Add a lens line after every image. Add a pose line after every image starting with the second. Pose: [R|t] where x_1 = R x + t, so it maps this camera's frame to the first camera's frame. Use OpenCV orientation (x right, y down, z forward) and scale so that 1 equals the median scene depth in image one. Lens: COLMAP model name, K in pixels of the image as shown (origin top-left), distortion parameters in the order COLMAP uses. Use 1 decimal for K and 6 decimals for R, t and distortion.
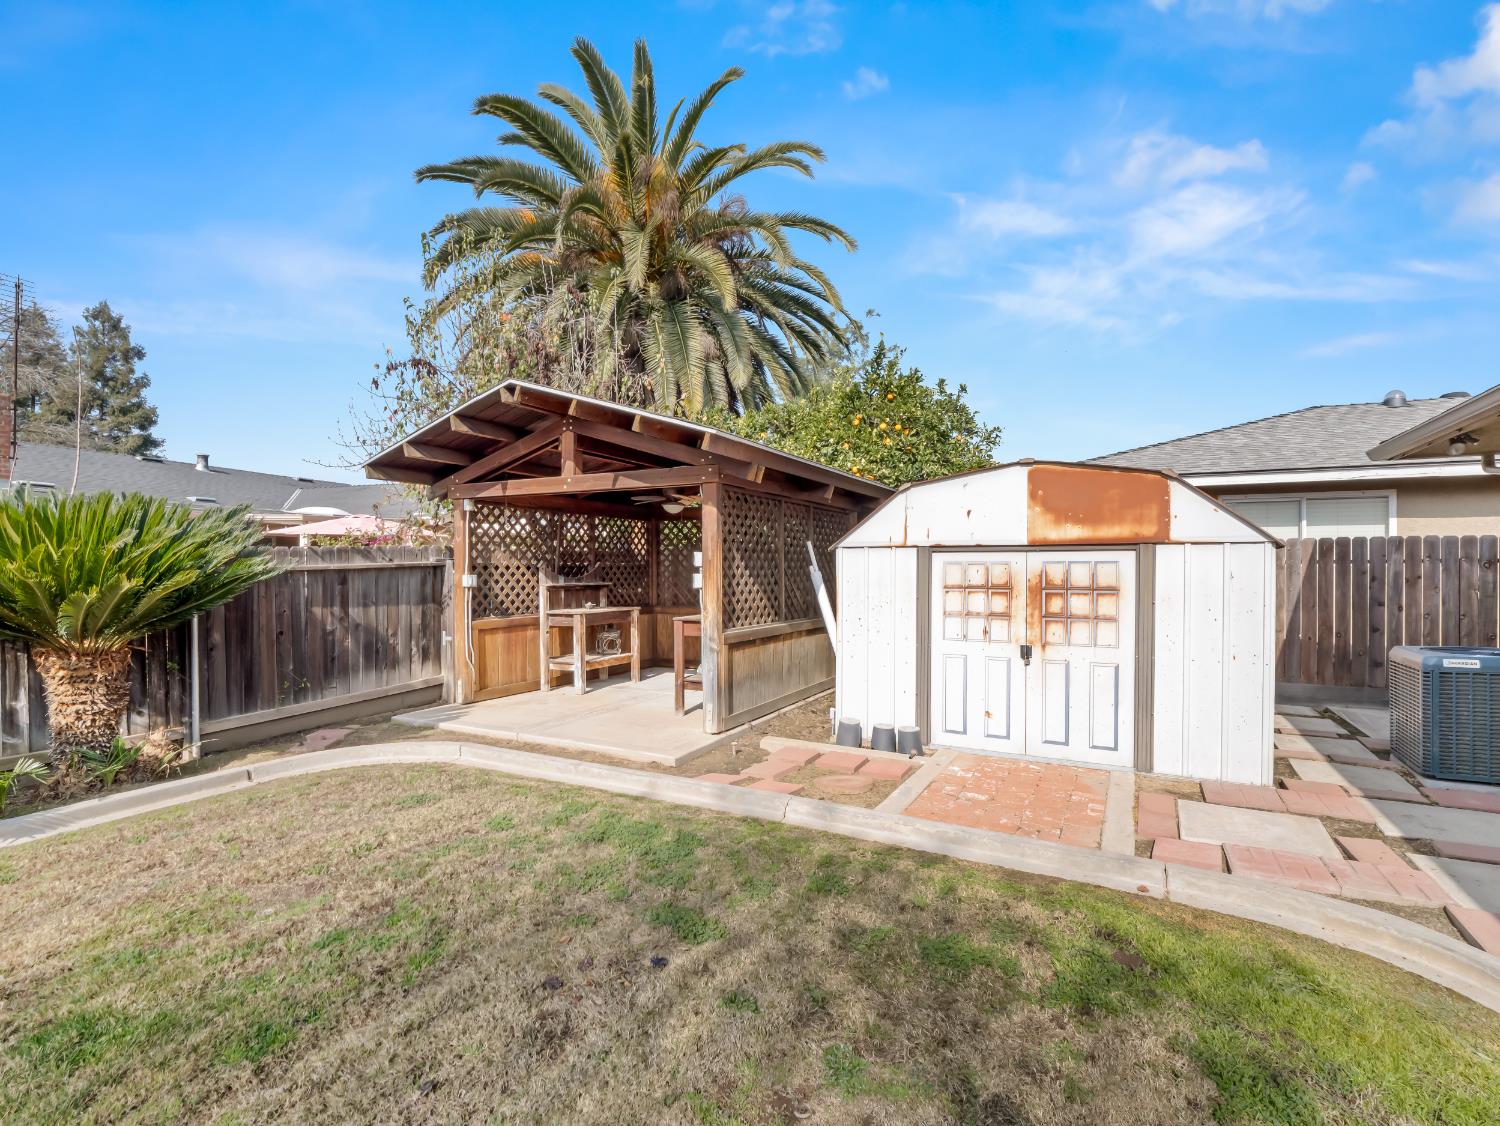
lens RADIAL K [[732.9, 0, 750.0], [0, 732.9, 568.1], [0, 0, 1]] dist [-0.010962, -0.004511]
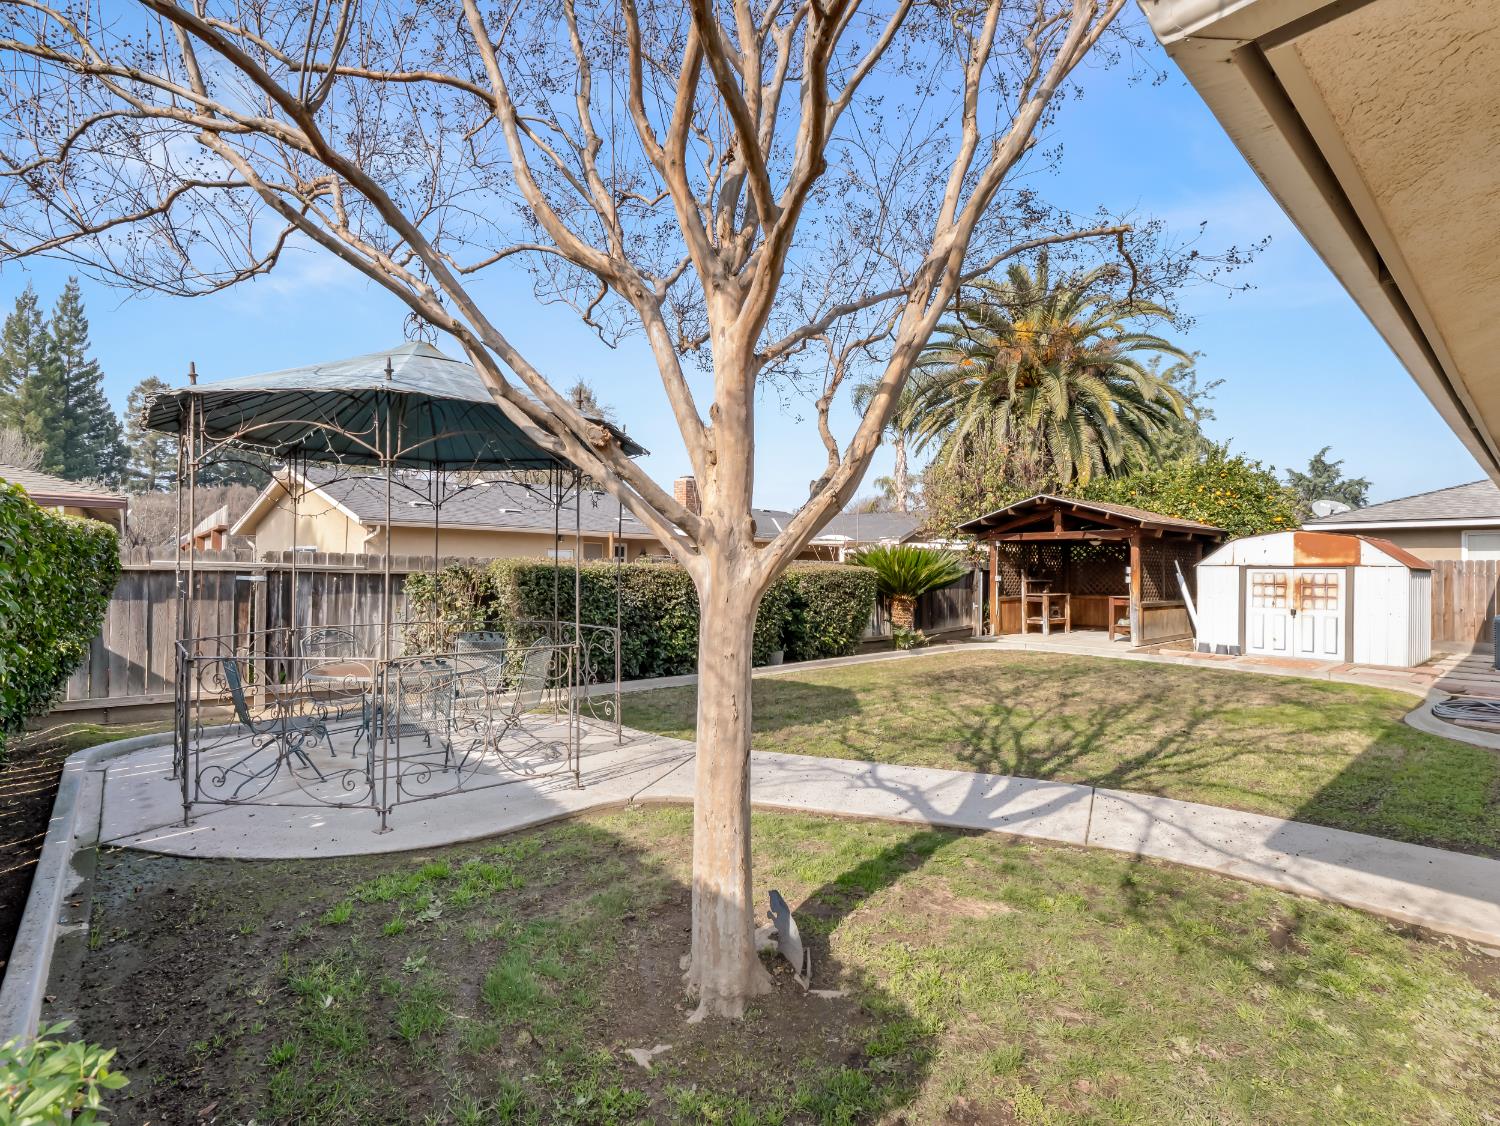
lens RADIAL K [[732.9, 0, 748.9], [0, 732.9, 561.9], [0, 0, 1]] dist [-0.010962, -0.004511]
pose [[0.929965, 0.004541, -0.367619, -0.337131], [-0.008492, 0.999922, -0.009132, -0.007274], [0.367549, 0.011614, 0.929932, -1.578224]]
